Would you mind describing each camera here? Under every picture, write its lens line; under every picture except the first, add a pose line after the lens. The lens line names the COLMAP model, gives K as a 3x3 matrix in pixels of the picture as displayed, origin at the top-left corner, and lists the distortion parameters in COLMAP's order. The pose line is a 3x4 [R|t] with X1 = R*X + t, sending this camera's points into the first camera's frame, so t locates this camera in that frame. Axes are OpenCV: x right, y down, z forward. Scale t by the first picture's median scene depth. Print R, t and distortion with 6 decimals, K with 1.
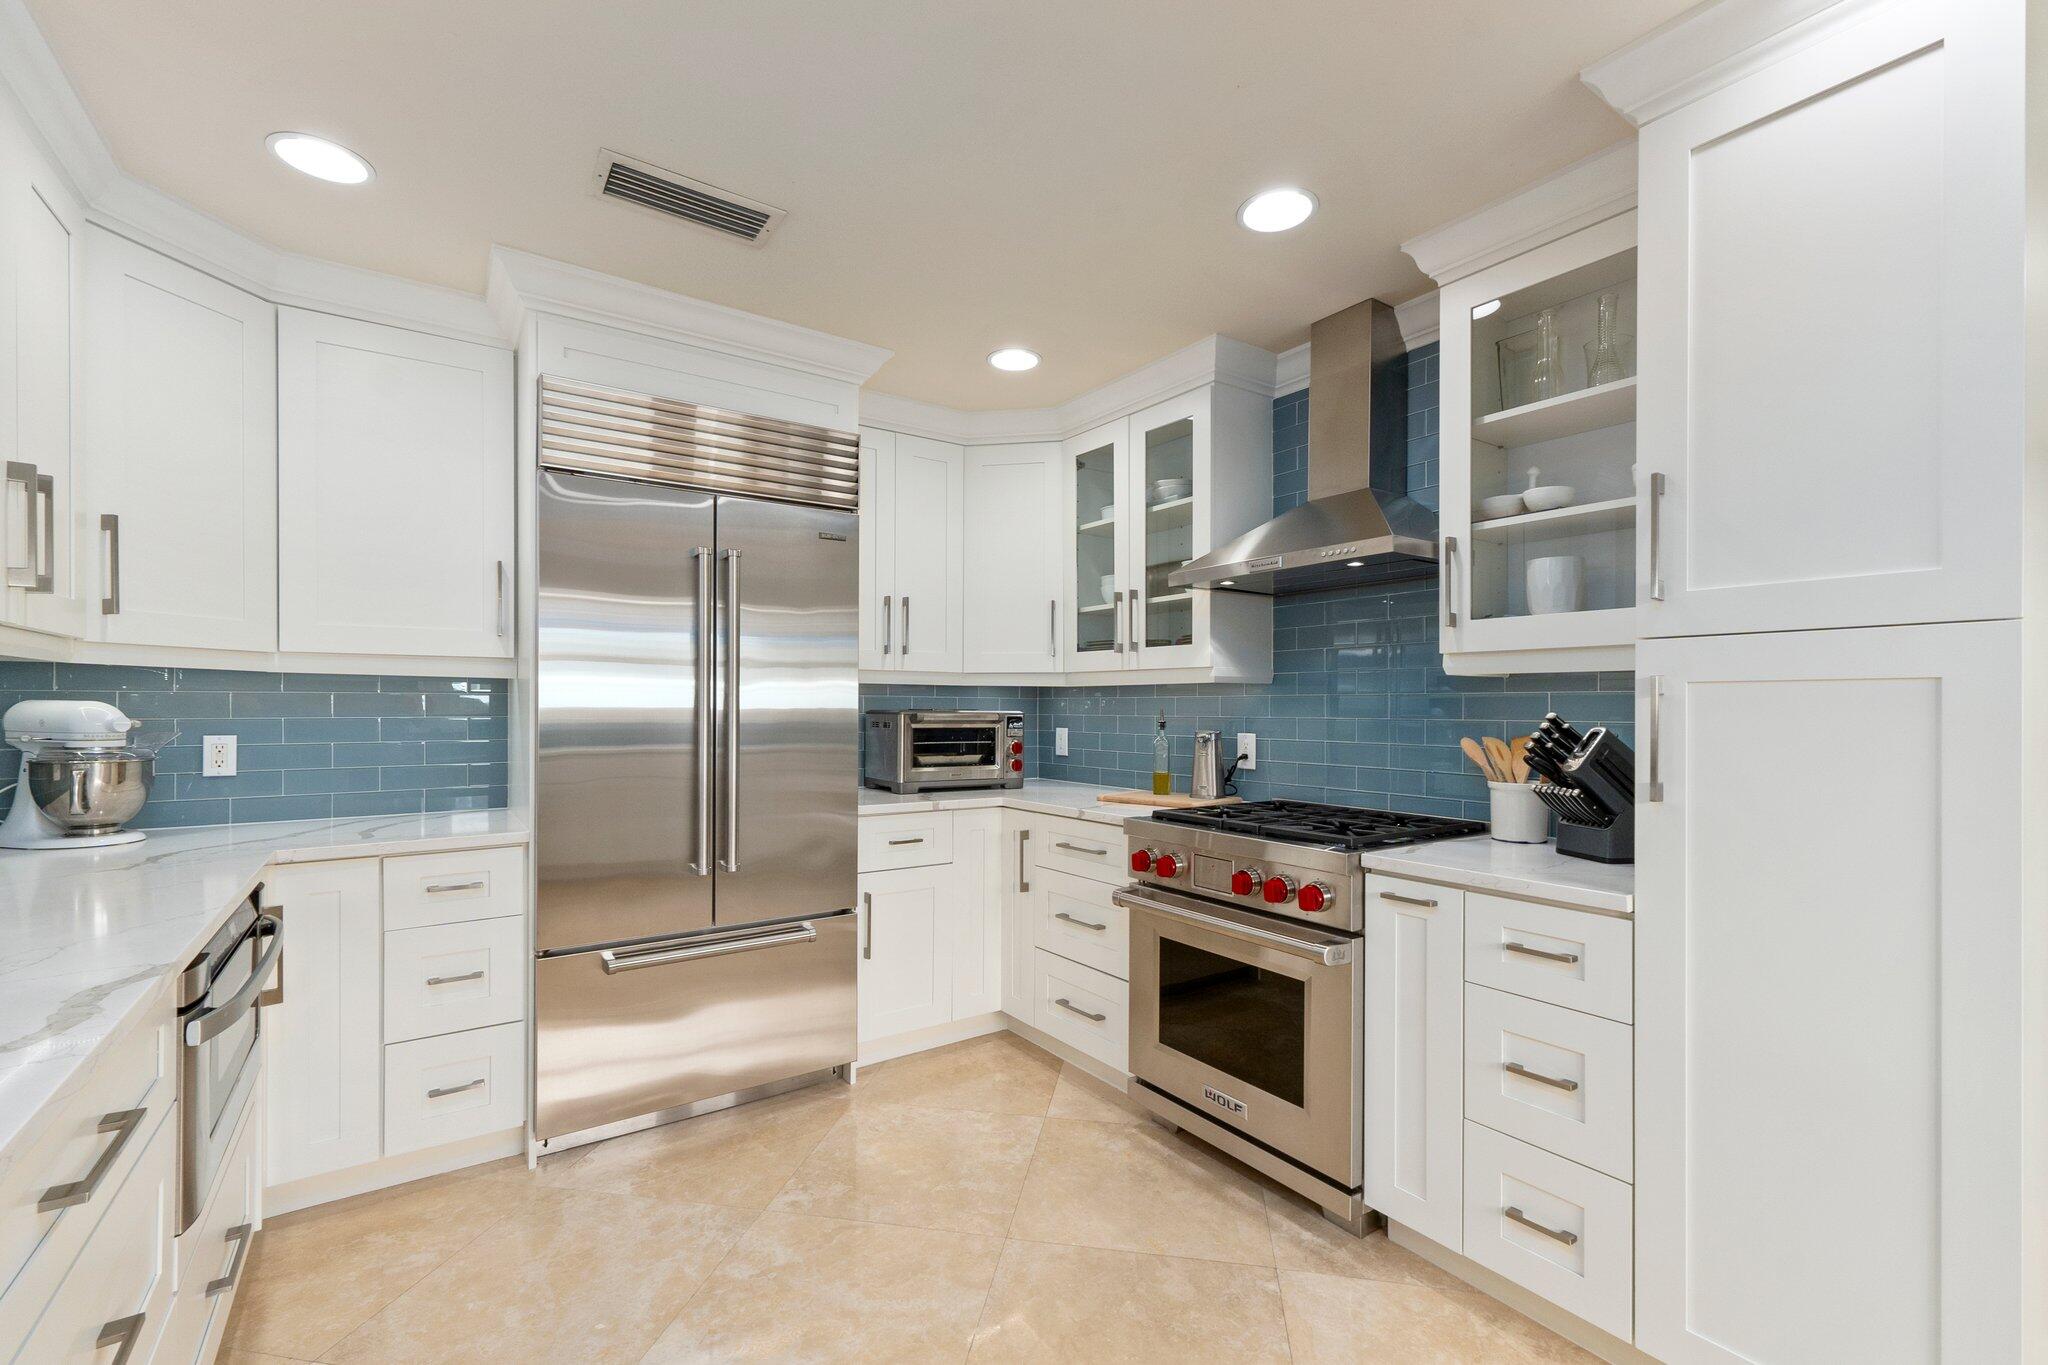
lens RADIAL K [[880.0, 0, 1004.8], [0, 880.0, 707.5], [0, 0, 1]] dist [0.002726, 0.000150]
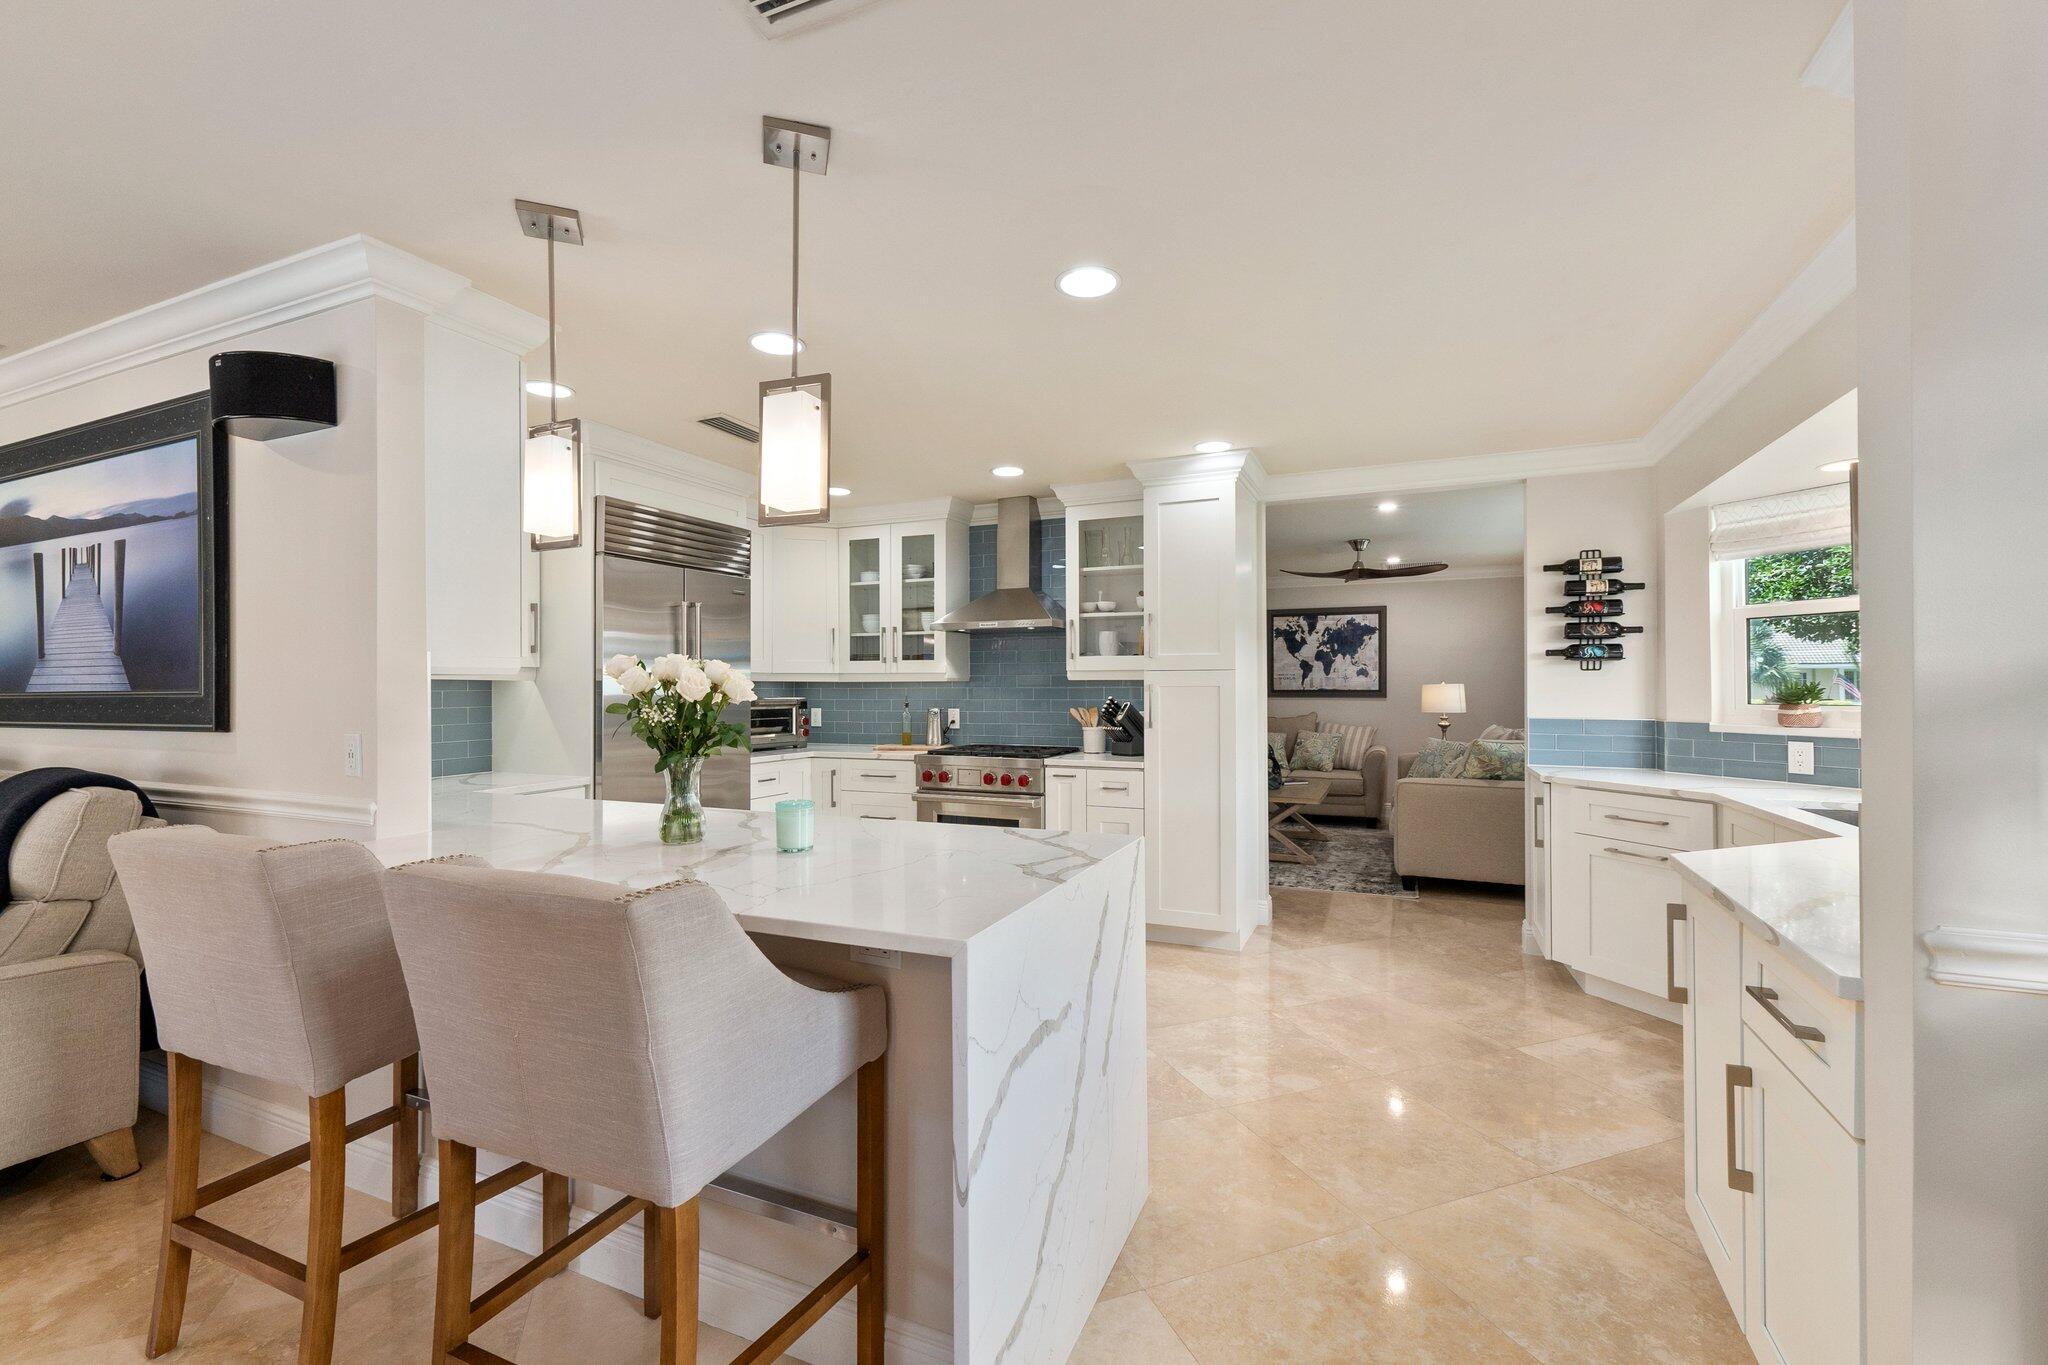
lens RADIAL K [[880.0, 0, 1020.8], [0, 880.0, 686.4], [0, 0, 1]] dist [0.002726, 0.000150]
pose [[0.852345, -0.003636, 0.522968, -0.633632], [0.005385, 0.999984, -0.001824, -0.014597], [-0.522953, 0.004371, 0.852350, -0.692436]]
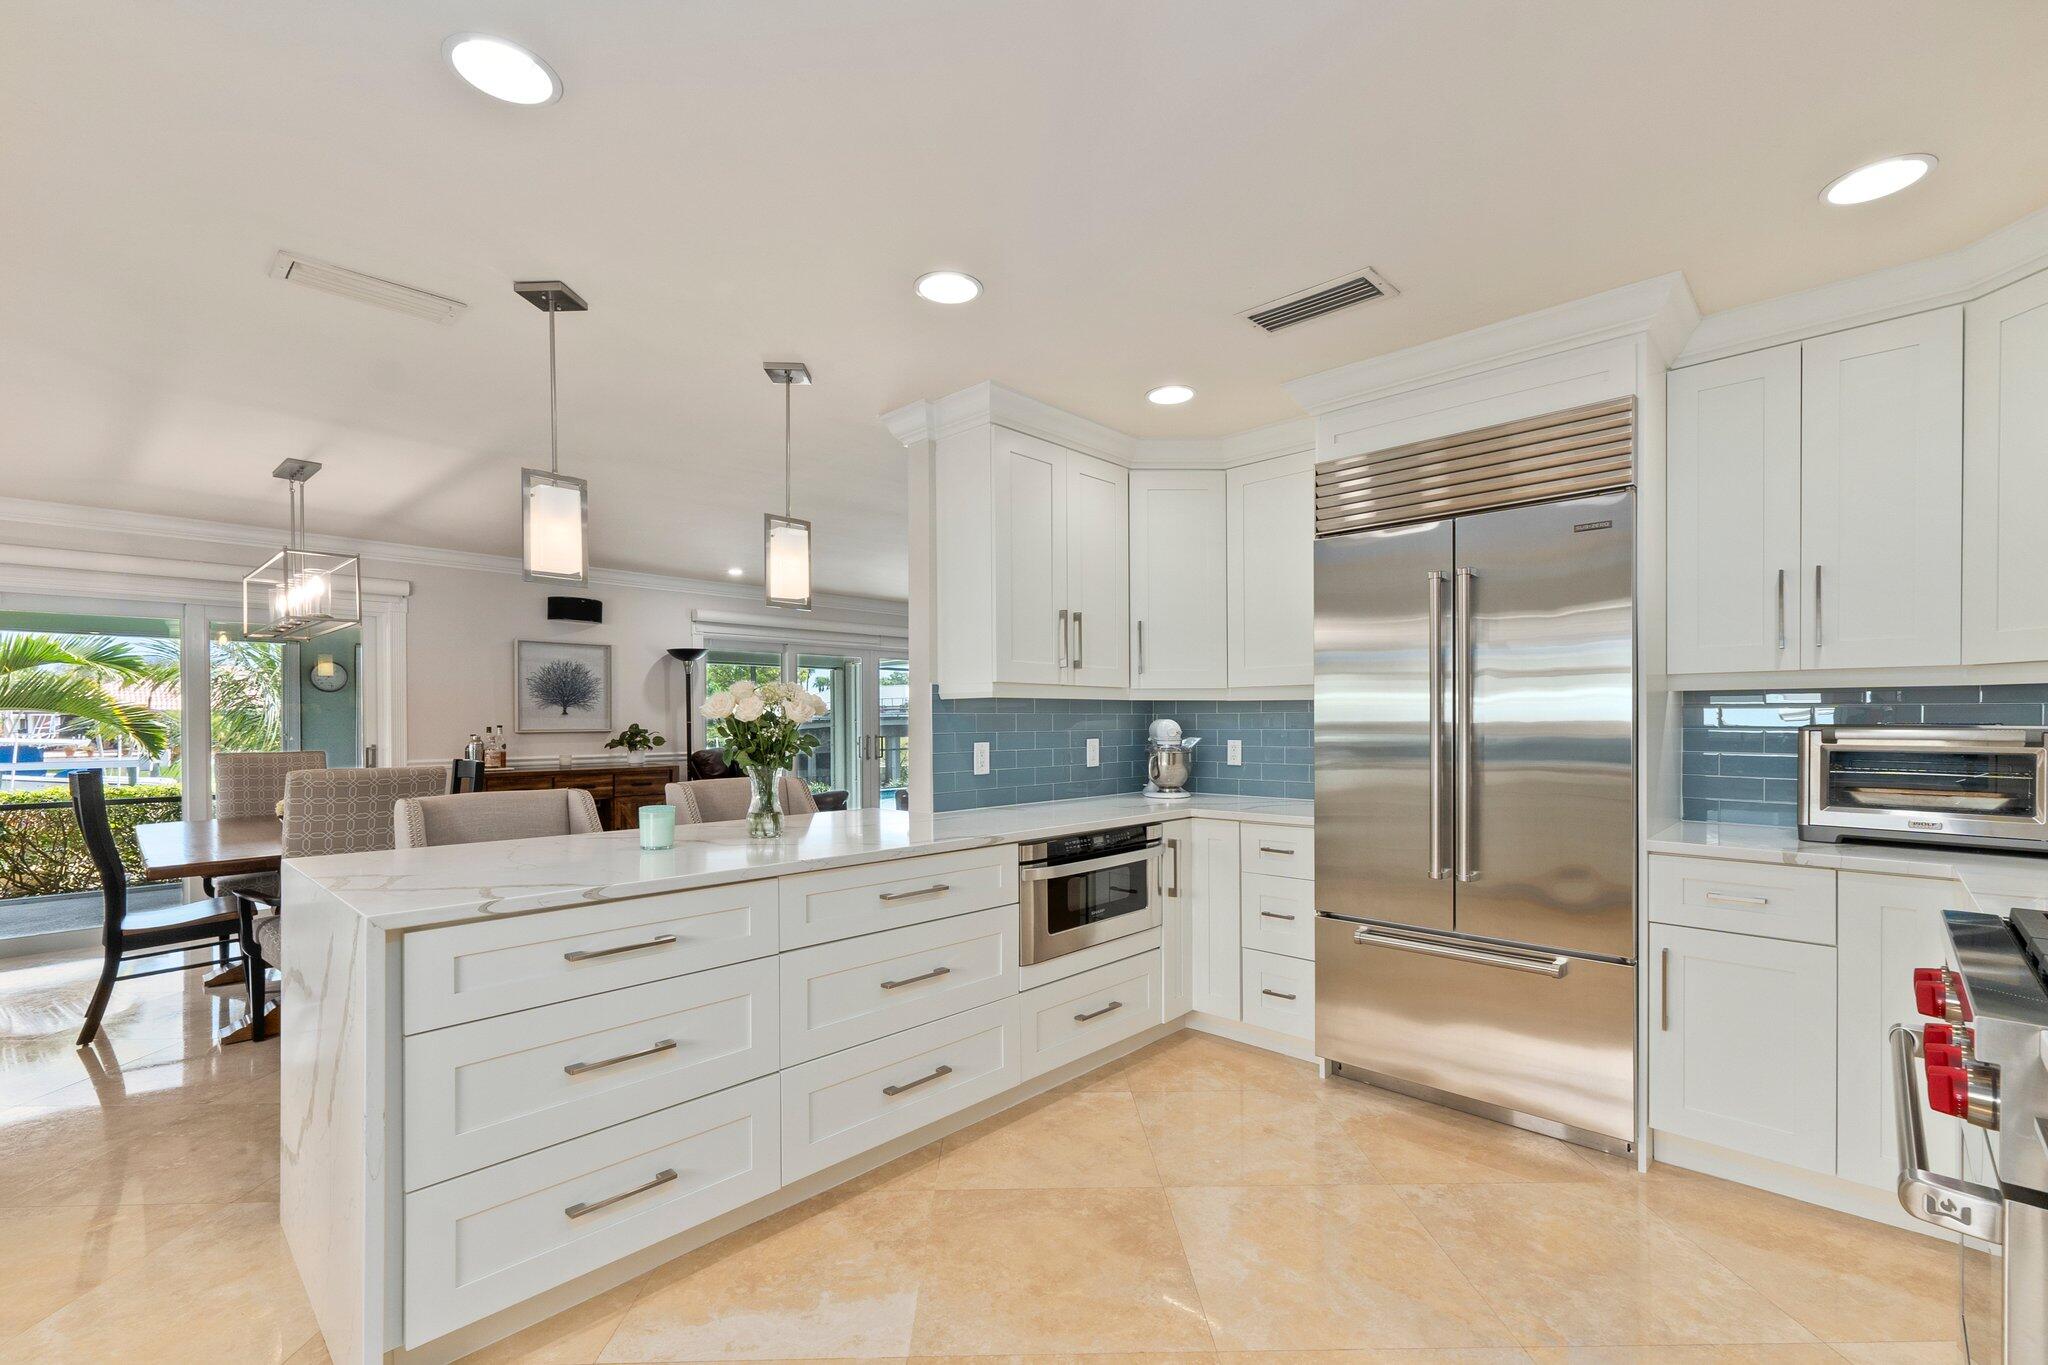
lens RADIAL K [[880.0, 0, 1004.9], [0, 880.0, 721.8], [0, 0, 1]] dist [0.002726, 0.000150]
pose [[0.181238, -0.004386, -0.983430, 0.598151], [-0.000745, 0.999989, -0.004597, 0.005792], [0.983439, 0.001566, 0.181232, 0.285481]]
